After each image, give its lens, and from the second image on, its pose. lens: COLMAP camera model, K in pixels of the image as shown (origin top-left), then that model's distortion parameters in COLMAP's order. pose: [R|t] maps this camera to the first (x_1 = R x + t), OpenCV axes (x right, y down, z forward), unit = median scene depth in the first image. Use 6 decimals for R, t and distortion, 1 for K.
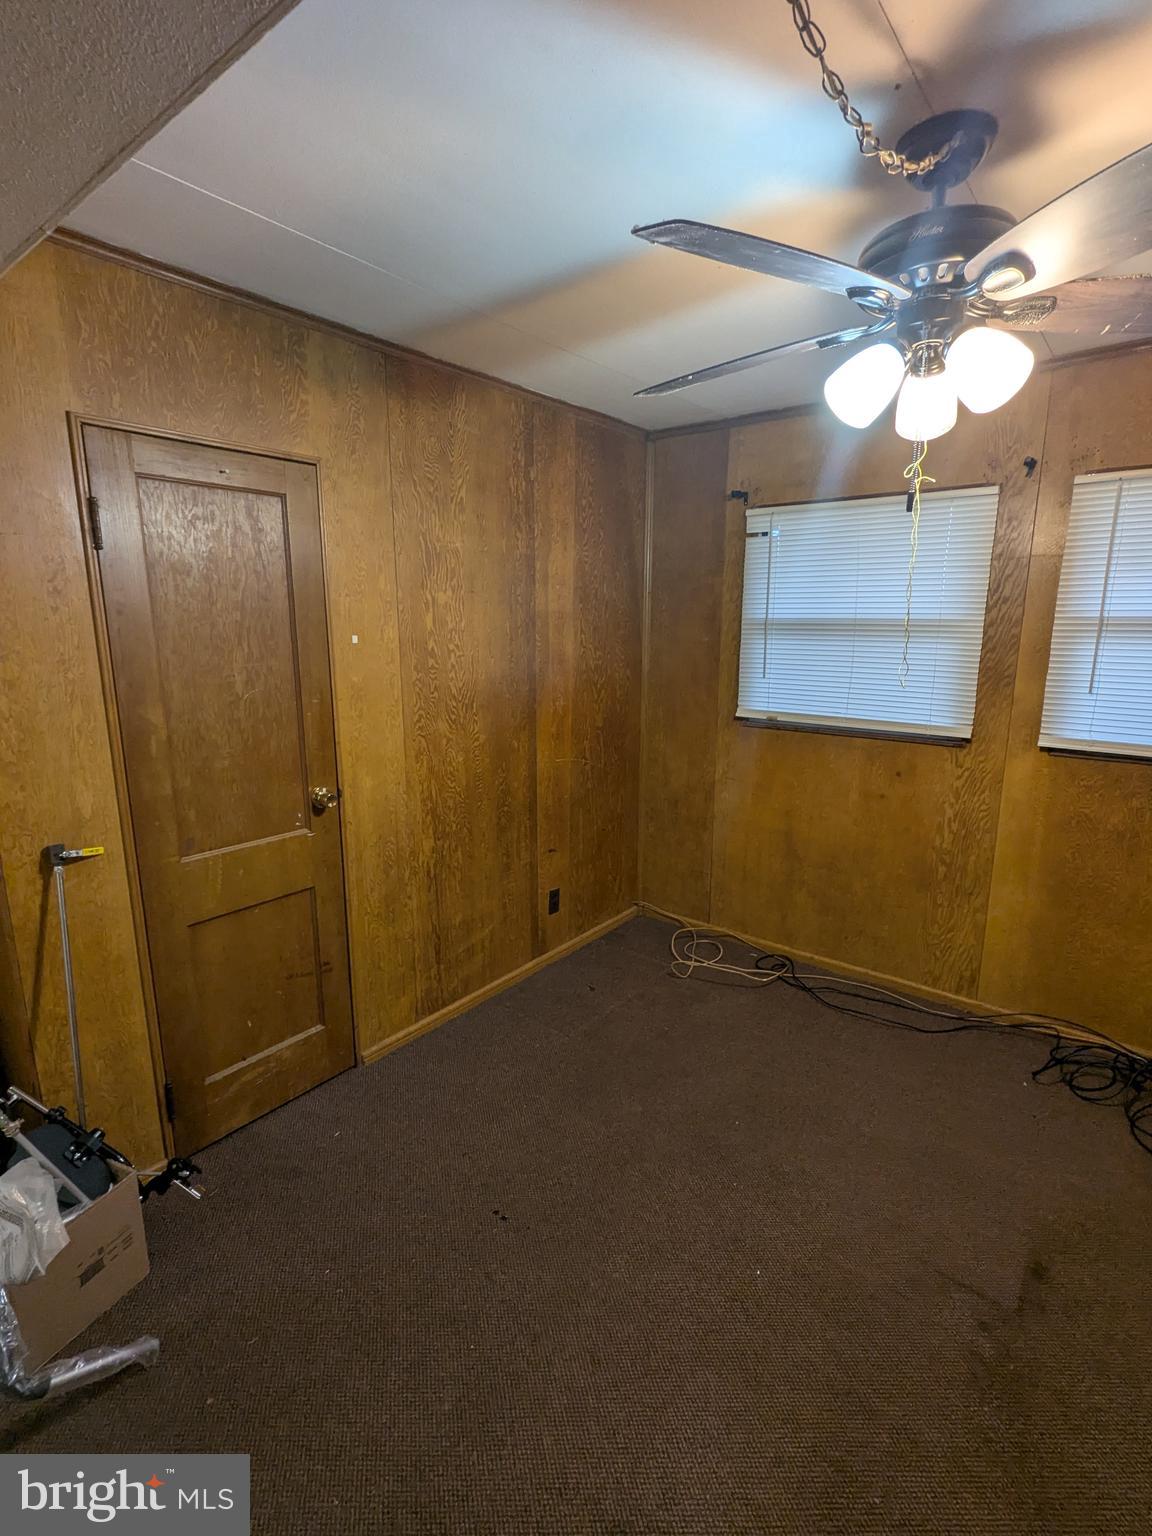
lens RADIAL K [[720.0, 0, 580.4], [0, 720.0, 767.2], [0, 0, 1]] dist [-0.001283, -0.002095]
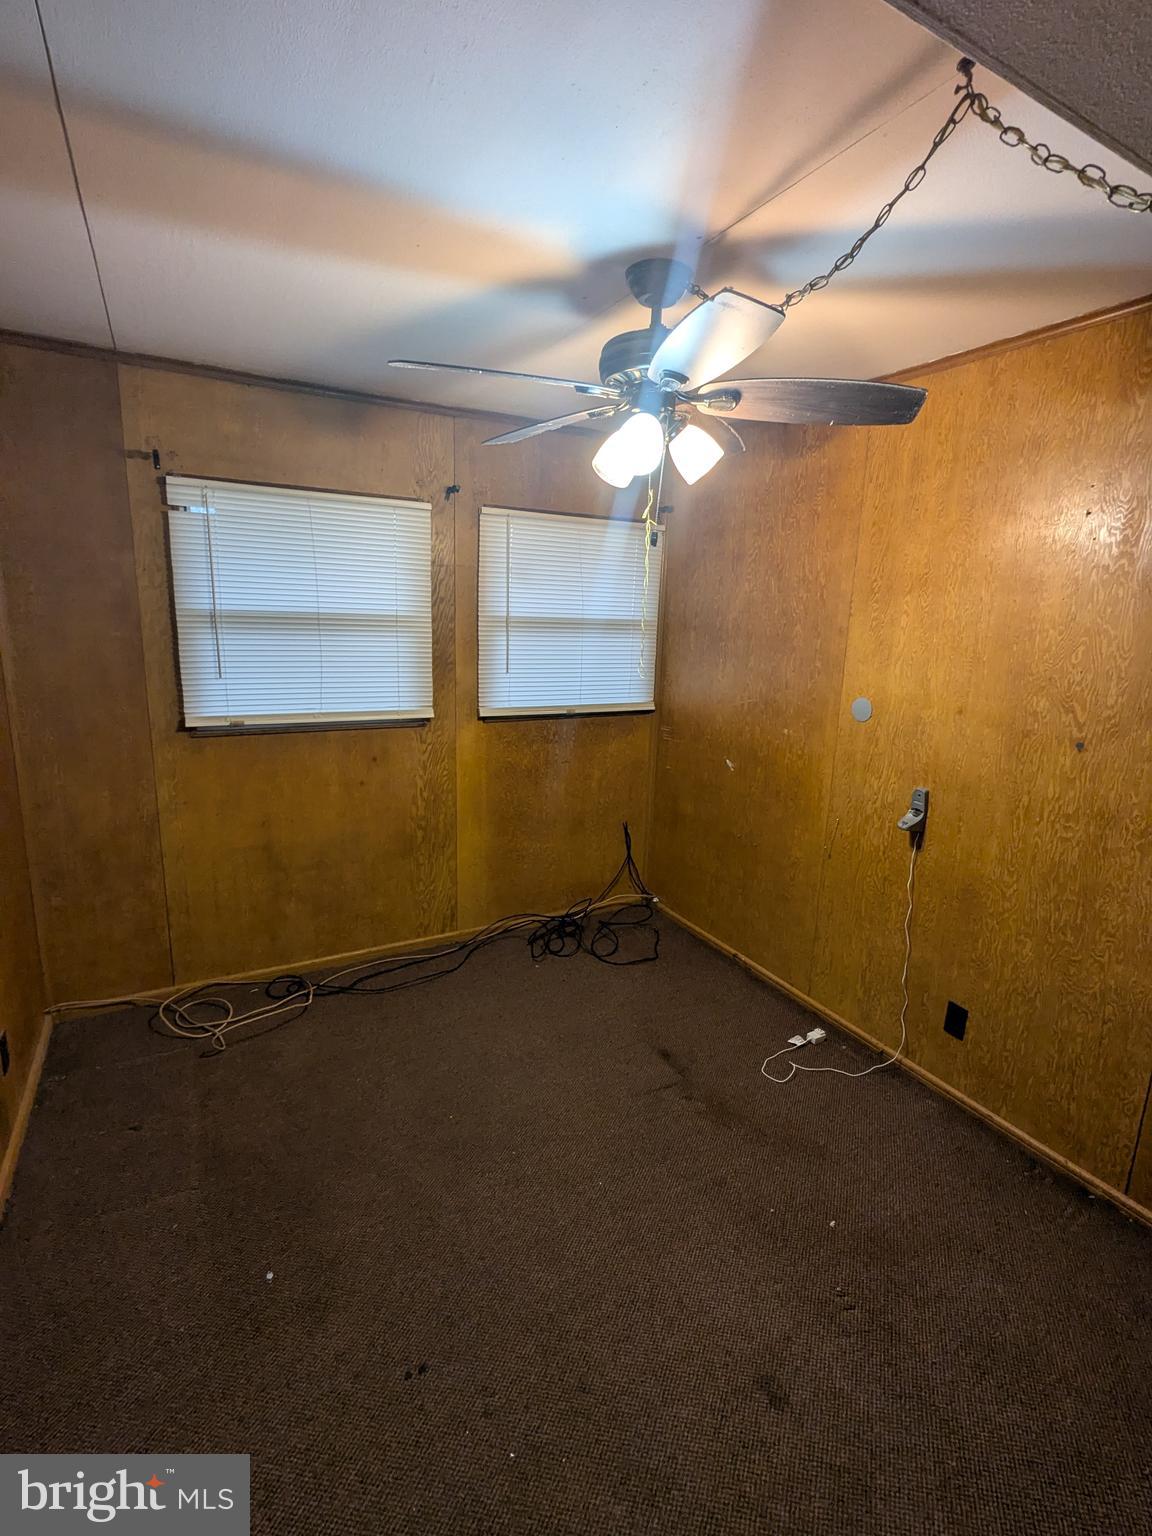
lens RADIAL K [[720.0, 0, 580.1], [0, 720.0, 767.8], [0, 0, 1]] dist [-0.001283, -0.002095]
pose [[0.384937, -0.182044, 0.904811, -0.419598], [0.157655, 0.978916, 0.129881, -0.070091], [-0.909378, 0.092652, 0.405521, 0.294865]]
